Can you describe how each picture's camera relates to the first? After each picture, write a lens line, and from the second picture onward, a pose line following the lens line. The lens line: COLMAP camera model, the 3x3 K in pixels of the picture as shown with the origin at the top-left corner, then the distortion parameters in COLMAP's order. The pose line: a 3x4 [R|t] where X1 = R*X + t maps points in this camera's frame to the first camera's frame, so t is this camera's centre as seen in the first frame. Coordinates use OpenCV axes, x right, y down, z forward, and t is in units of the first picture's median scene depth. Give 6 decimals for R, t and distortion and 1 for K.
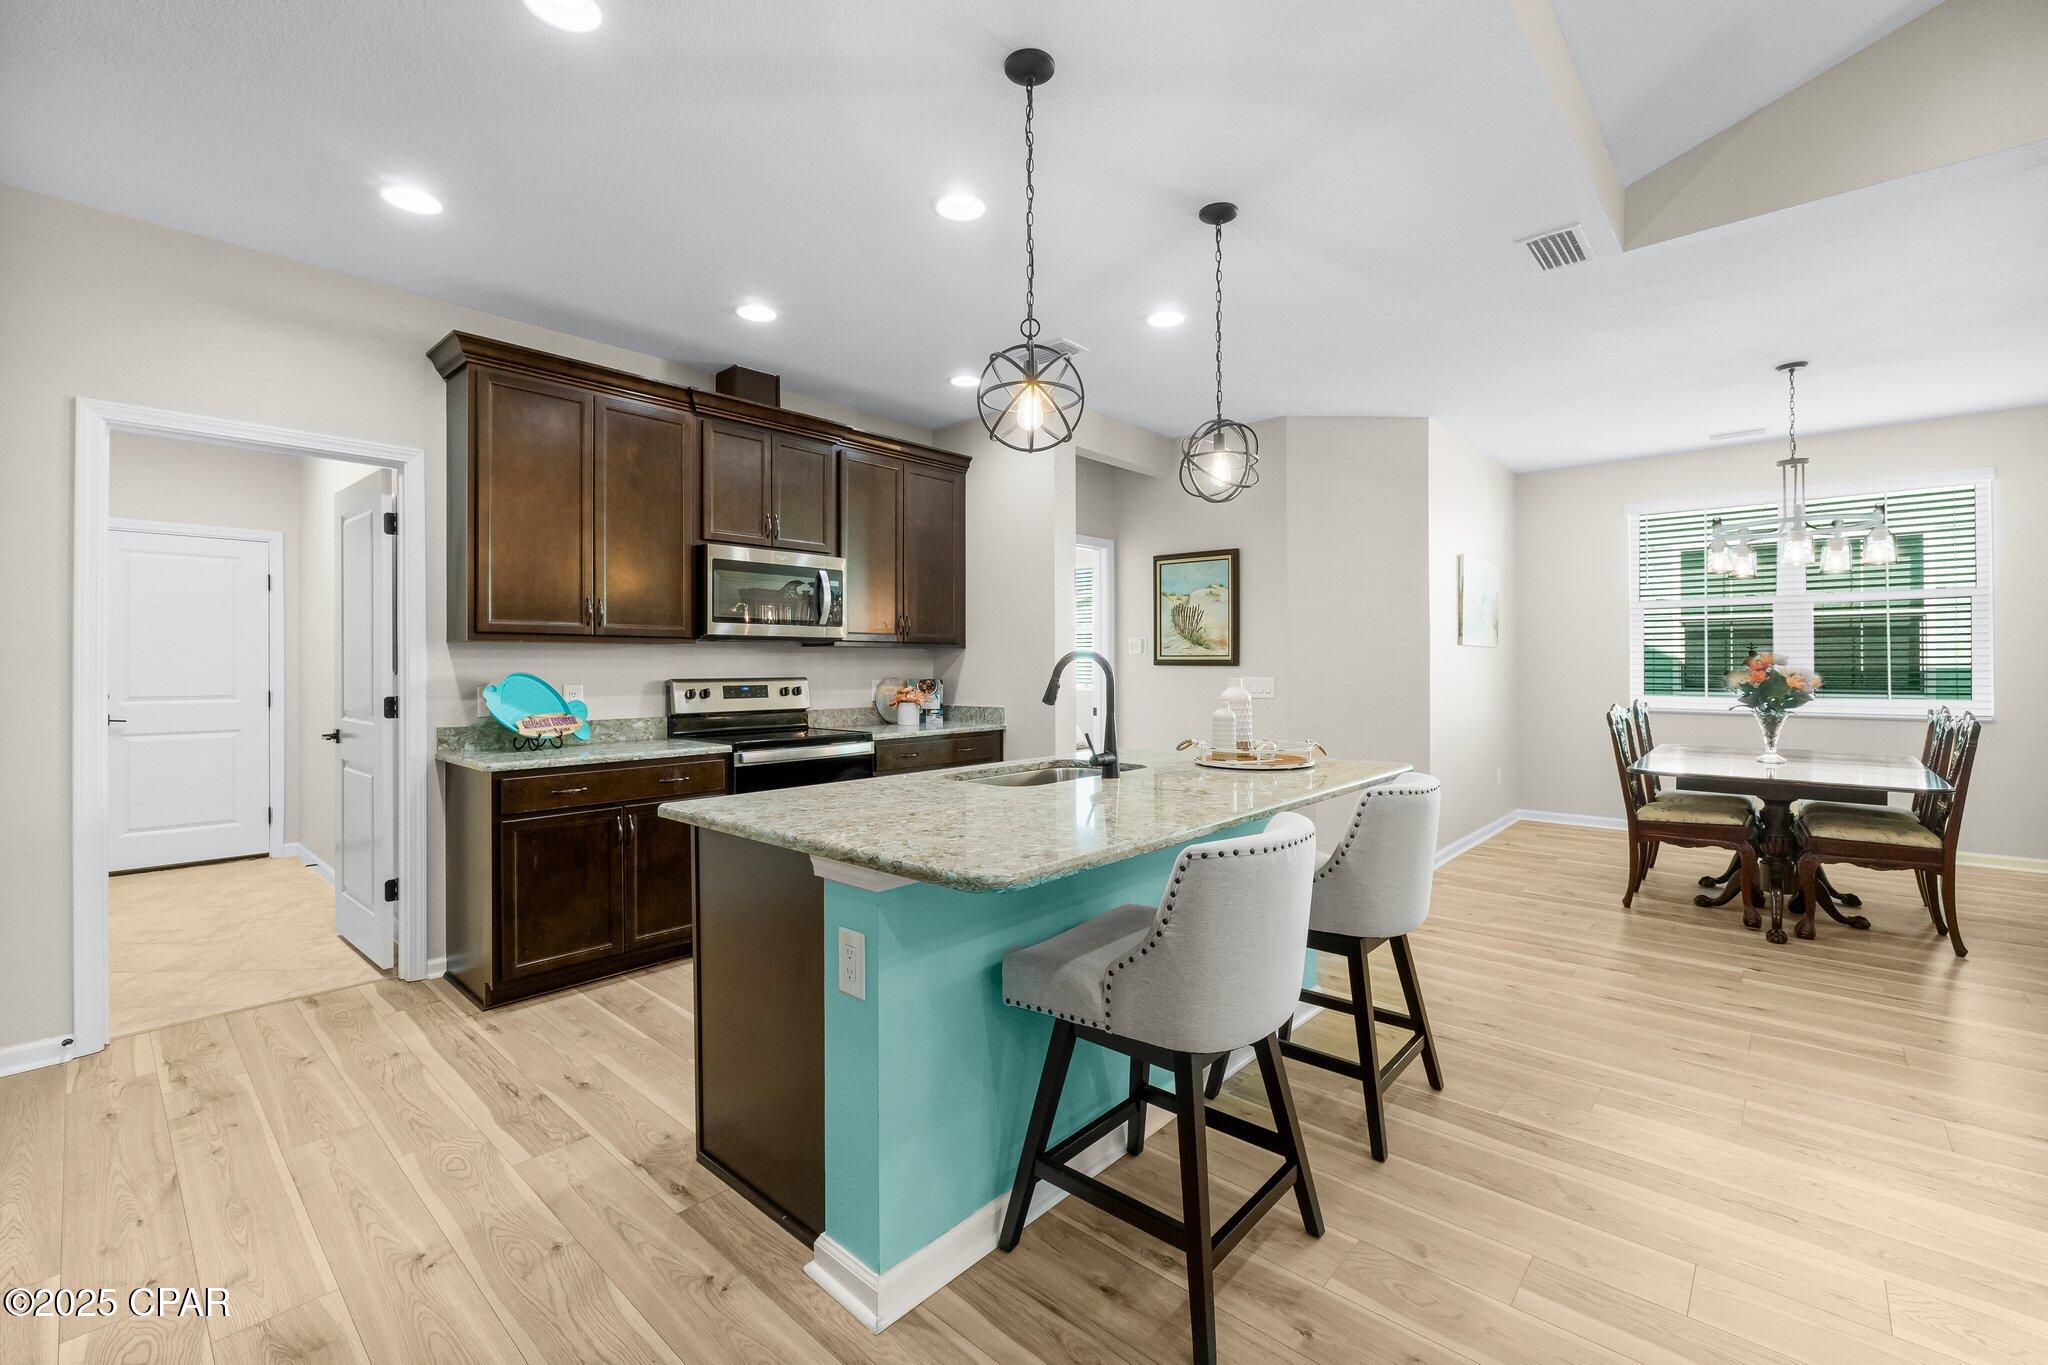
lens RADIAL K [[863.1, 0, 1024.3], [0, 863.1, 664.9], [0, 0, 1]] dist [-0.006751, -0.000174]
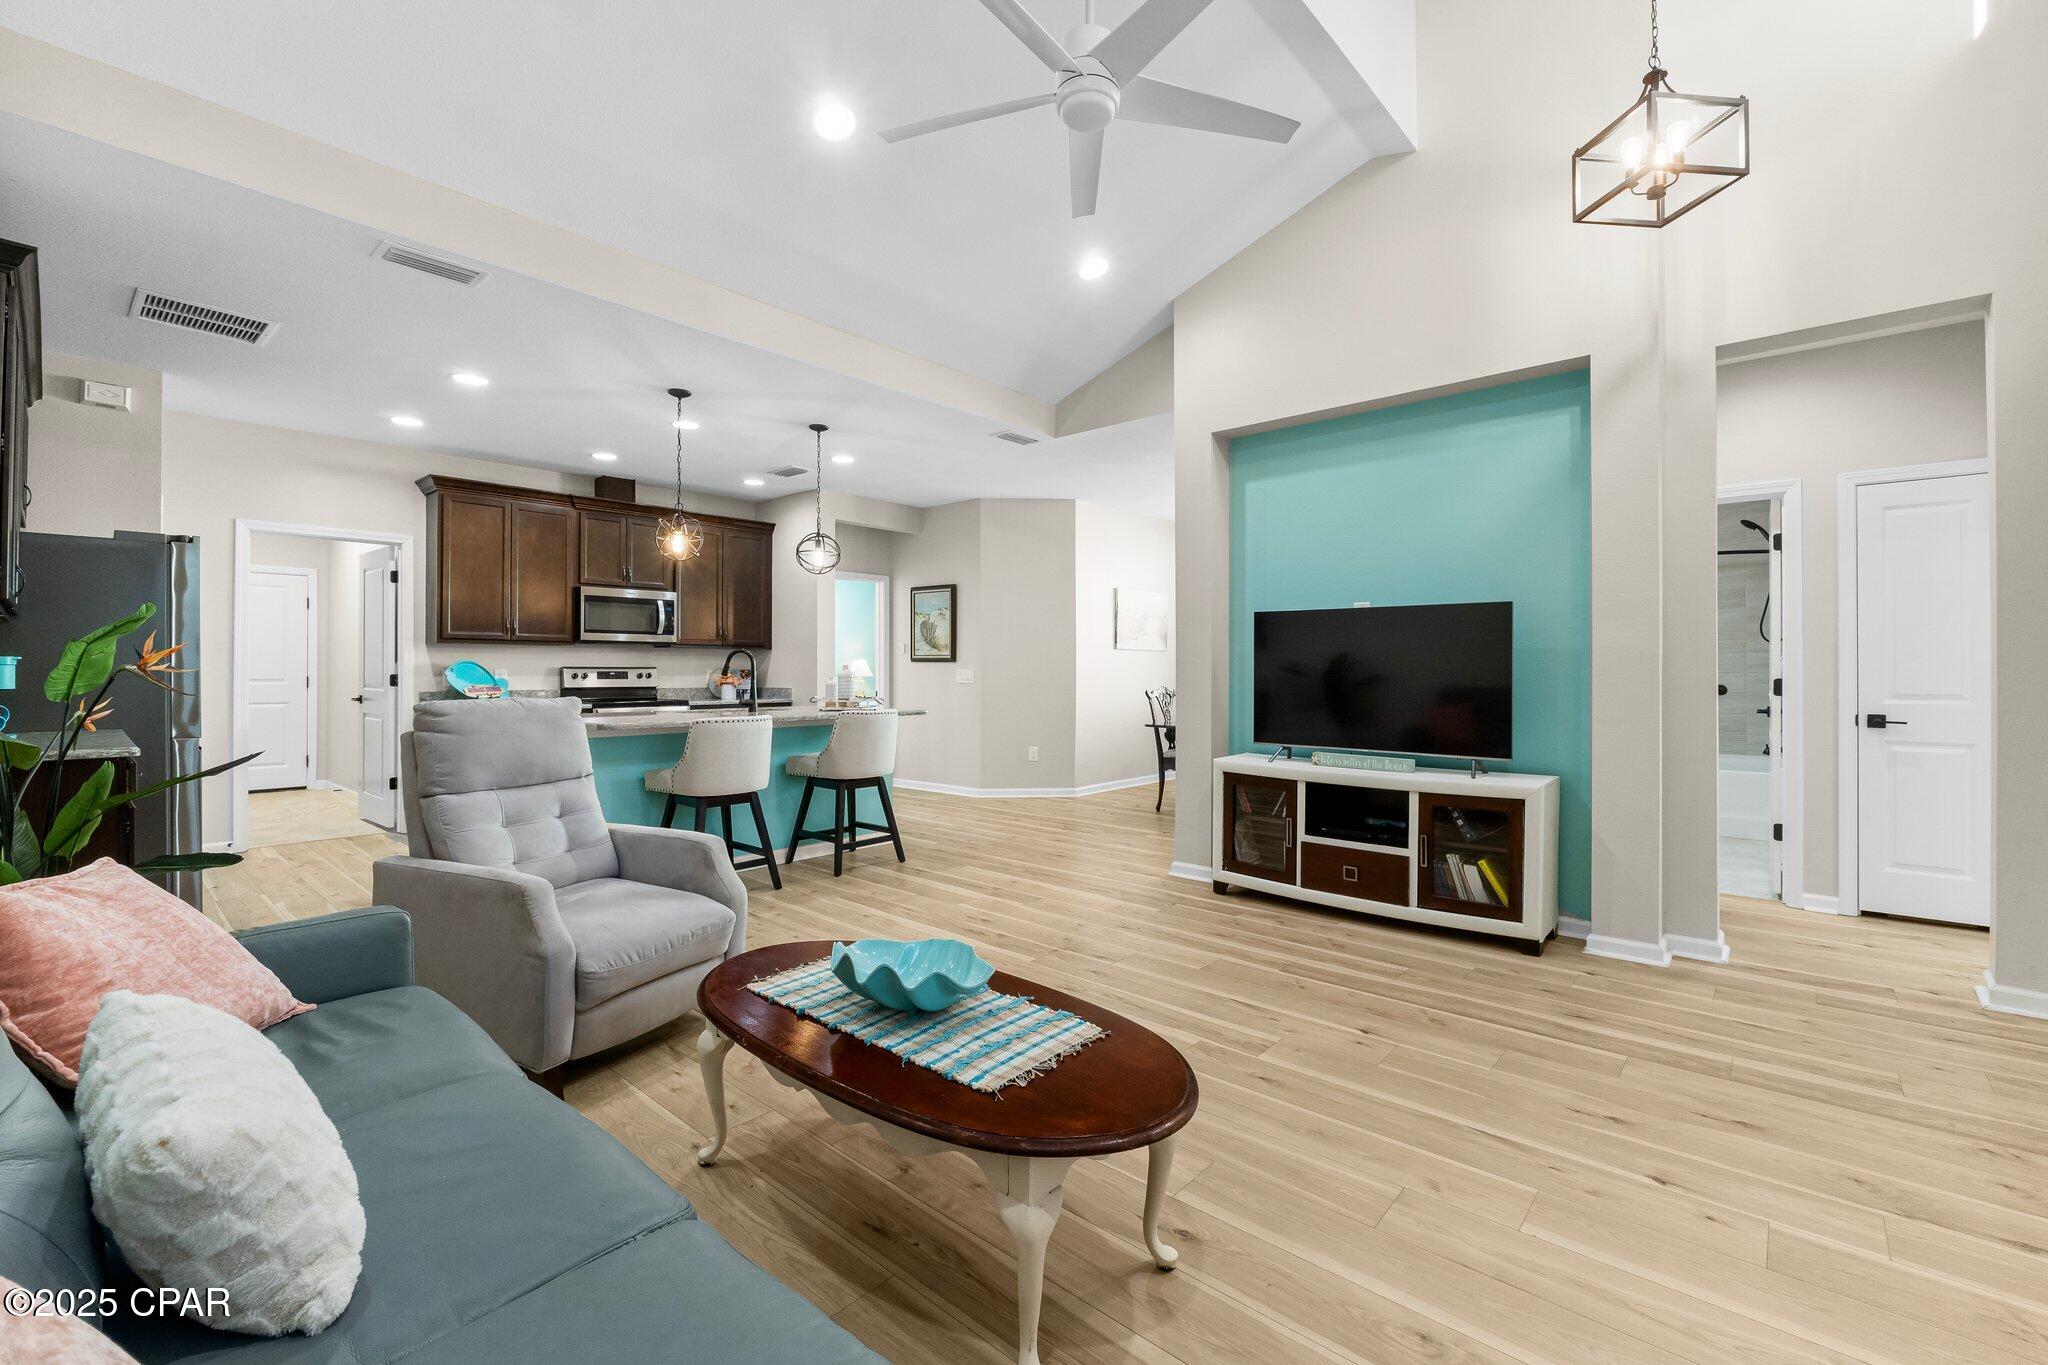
lens RADIAL K [[863.1, 0, 1026.9], [0, 863.1, 668.8], [0, 0, 1]] dist [-0.006751, -0.000174]
pose [[0.999935, 0.004918, 0.010251, 0.440867], [-0.004918, 0.999988, -0.000055, 0.015411], [-0.010252, 0.000004, 0.999947, -0.629409]]
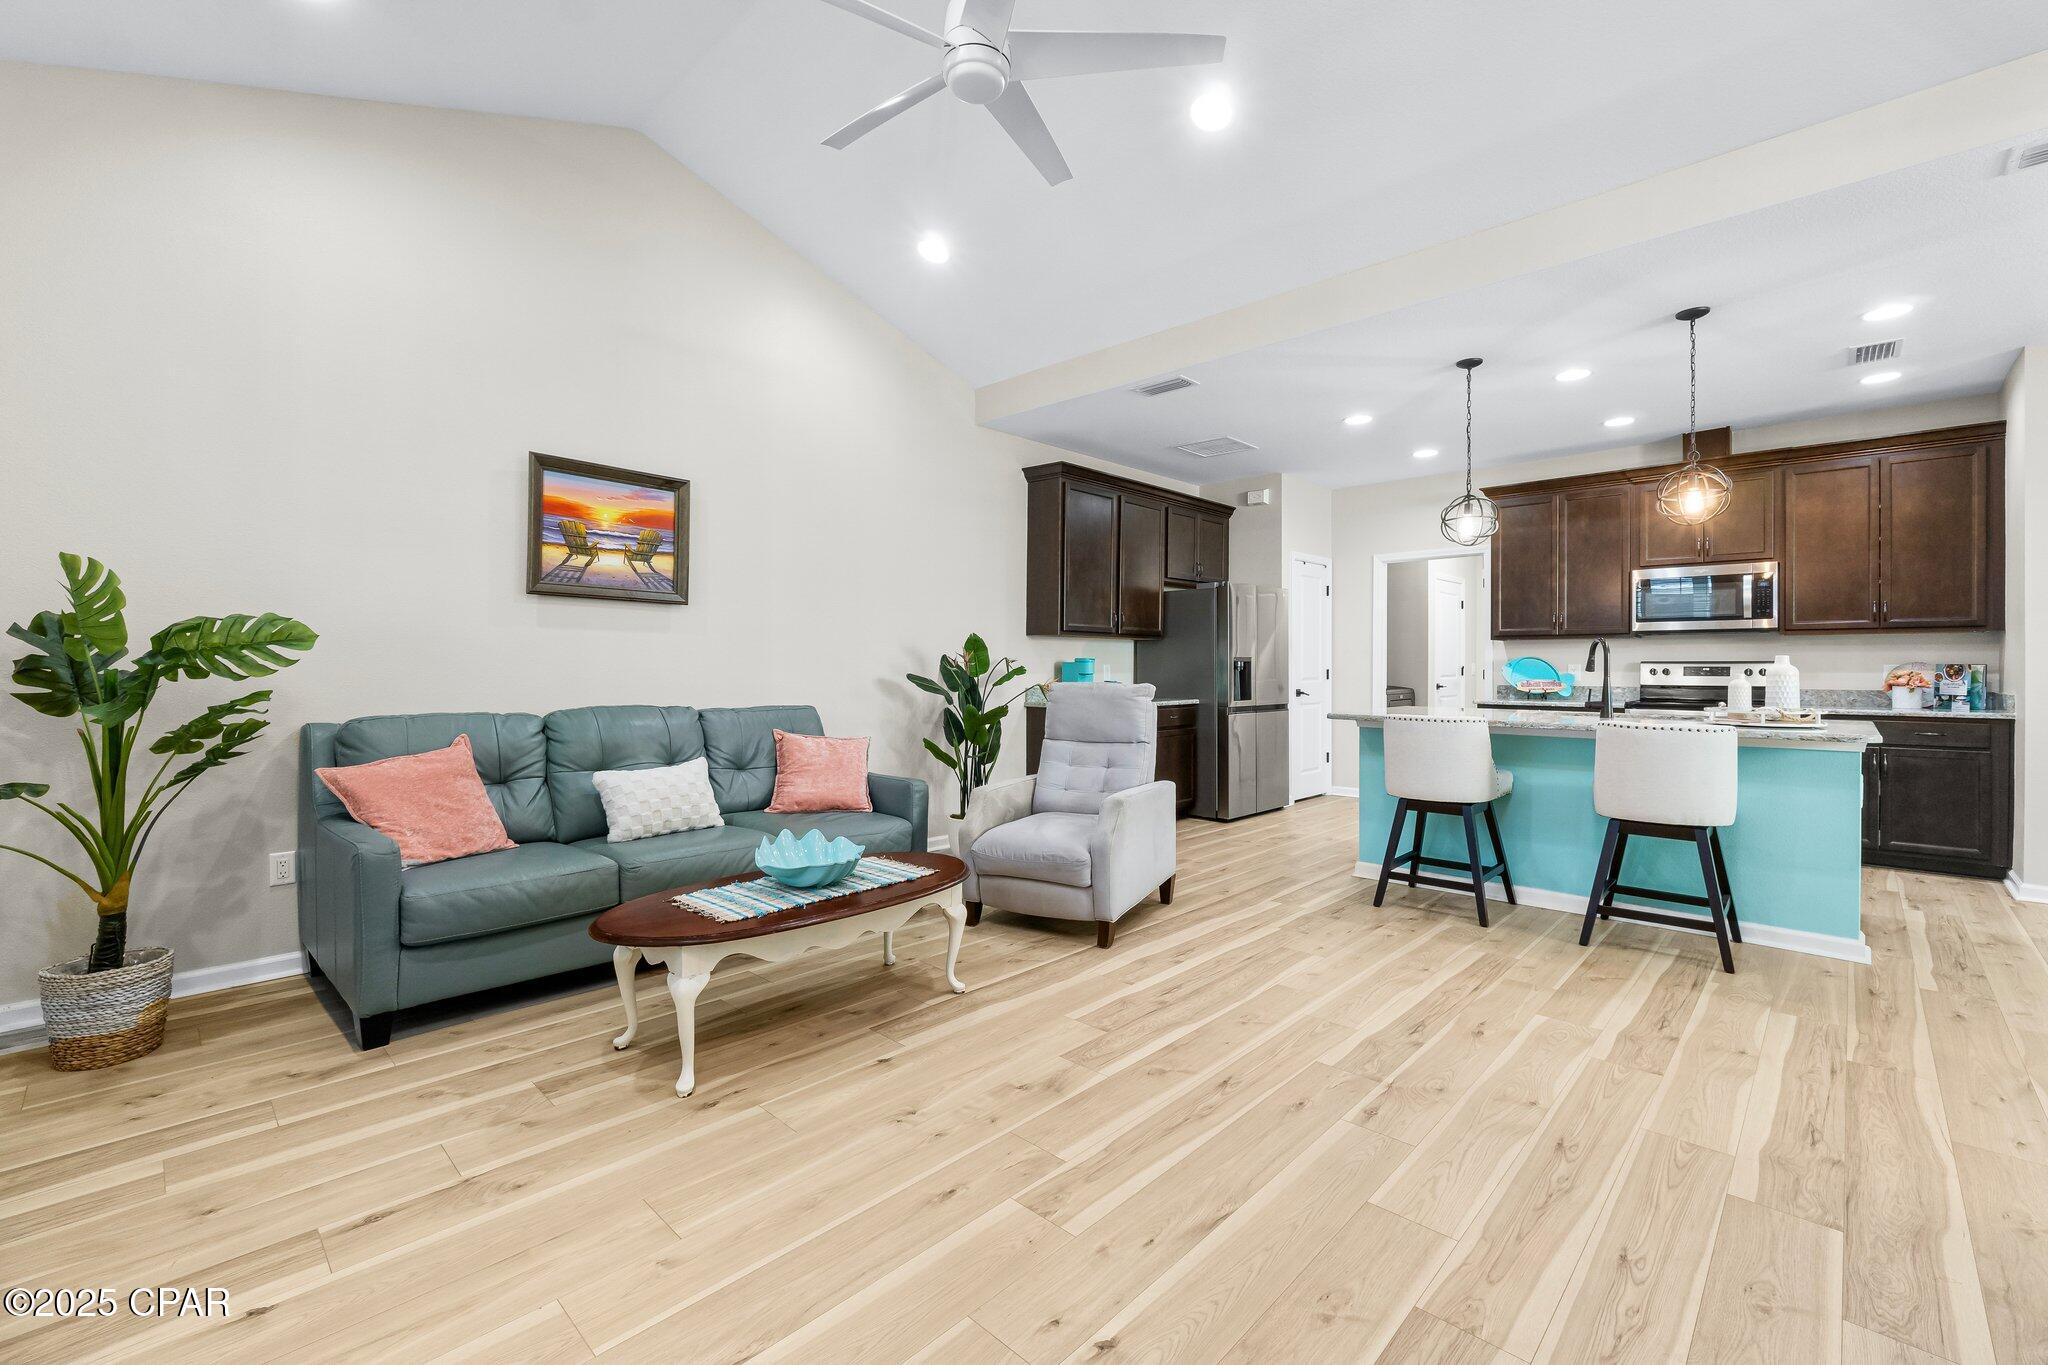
lens RADIAL K [[863.1, 0, 1037.0], [0, 863.1, 676.1], [0, 0, 1]] dist [-0.006751, -0.000174]
pose [[-0.025154, 0.016948, -0.999540, 1.040579], [0.000414, 0.999856, 0.016943, 0.015757], [0.999684, 0.000012, -0.025157, -0.001606]]
